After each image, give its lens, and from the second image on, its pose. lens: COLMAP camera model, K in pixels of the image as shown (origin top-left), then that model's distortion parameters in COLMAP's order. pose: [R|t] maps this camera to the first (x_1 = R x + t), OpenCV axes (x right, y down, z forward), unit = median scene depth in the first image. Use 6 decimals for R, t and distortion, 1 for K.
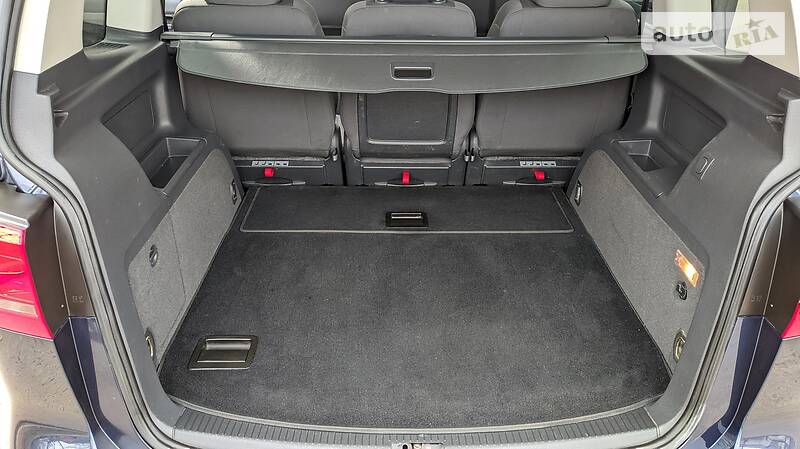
lens RADIAL K [[598.9, 0, 400.0], [0, 598.9, 224.5], [0, 0, 1]] dist [0.049990, -0.072584]
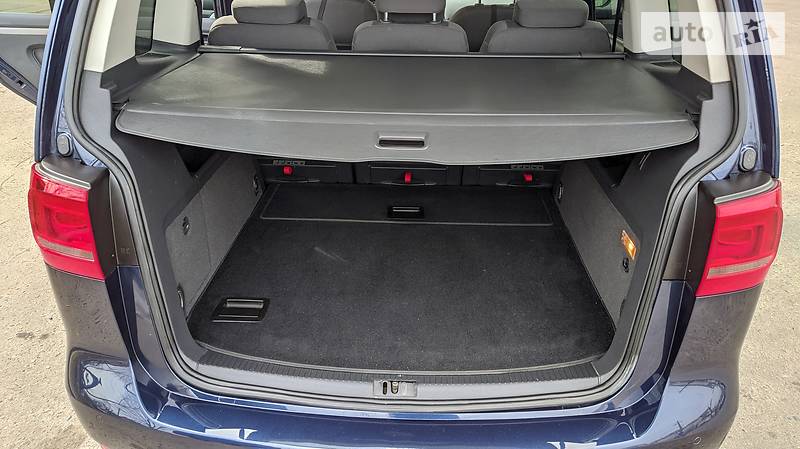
lens RADIAL K [[595.4, 0, 400.0], [0, 595.4, 224.5], [0, 0, 1]] dist [0.043309, -0.001275]
pose [[0.998810, 0.021032, -0.044002, 0.075792], [-0.022521, 0.999180, -0.033640, 0.080078], [0.043259, 0.034591, 0.998465, -0.187884]]
